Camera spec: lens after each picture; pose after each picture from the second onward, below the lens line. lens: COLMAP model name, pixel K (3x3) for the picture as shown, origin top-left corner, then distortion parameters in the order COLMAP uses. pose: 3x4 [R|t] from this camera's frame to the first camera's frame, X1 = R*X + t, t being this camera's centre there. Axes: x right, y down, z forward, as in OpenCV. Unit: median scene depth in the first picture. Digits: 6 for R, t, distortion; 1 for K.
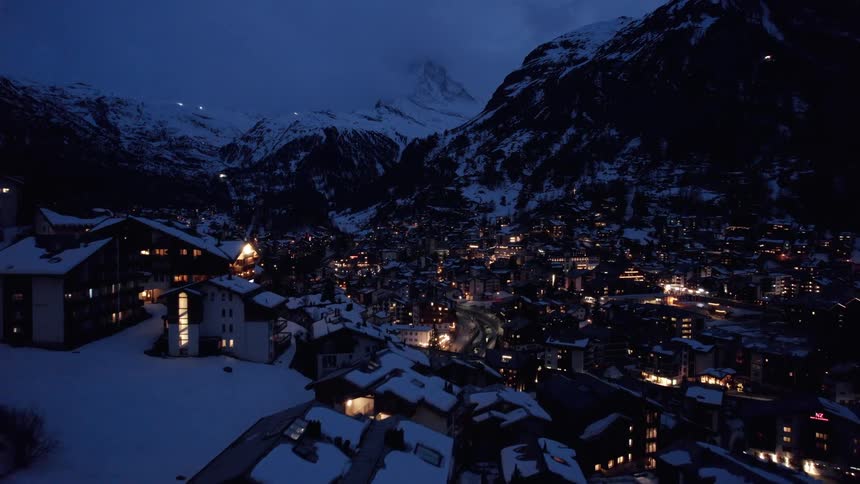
lens RADIAL K [[557.5, 0, 430.0], [0, 557.5, 242.0], [0, 0, 1]] dist [-0.076400, 0.064879]
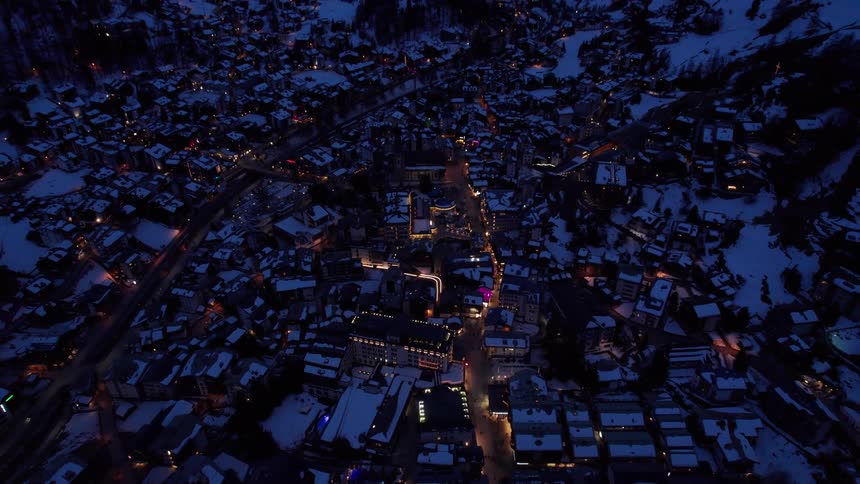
lens RADIAL K [[557.5, 0, 430.0], [0, 557.5, 242.0], [0, 0, 1]] dist [-0.076400, 0.064879]
pose [[0.776501, 0.331455, -0.535896, 0.171451], [-0.010970, 0.857453, 0.514445, -0.103507], [0.630021, -0.393588, 0.669449, 0.240920]]
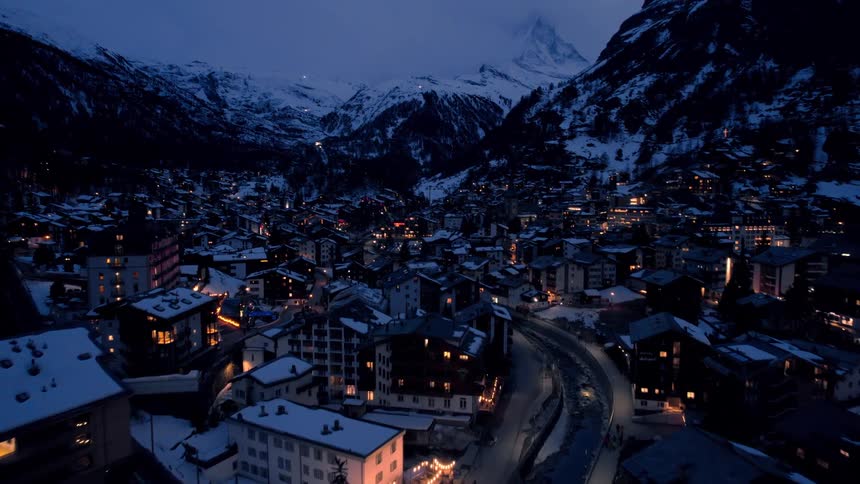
lens RADIAL K [[557.5, 0, 430.0], [0, 557.5, 242.0], [0, 0, 1]] dist [-0.076400, 0.064879]
pose [[0.981266, 0.009518, -0.192424, 0.015111], [0.000367, 0.998685, 0.051267, 0.005499], [0.192659, -0.050377, 0.979972, 0.128982]]
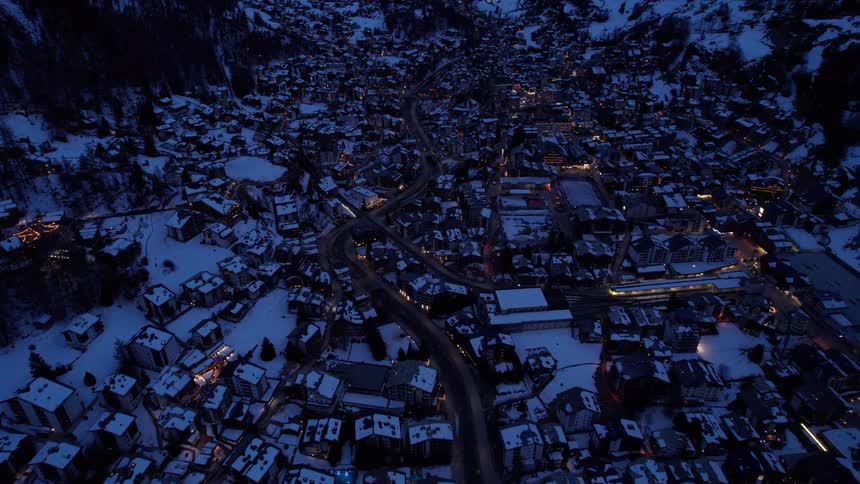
lens RADIAL K [[557.5, 0, 430.0], [0, 557.5, 242.0], [0, 0, 1]] dist [-0.076400, 0.064879]
pose [[0.917253, 0.190315, -0.349896, 0.168885], [-0.003407, 0.882178, 0.470904, -0.117572], [0.398291, -0.430746, 0.809829, -0.115021]]
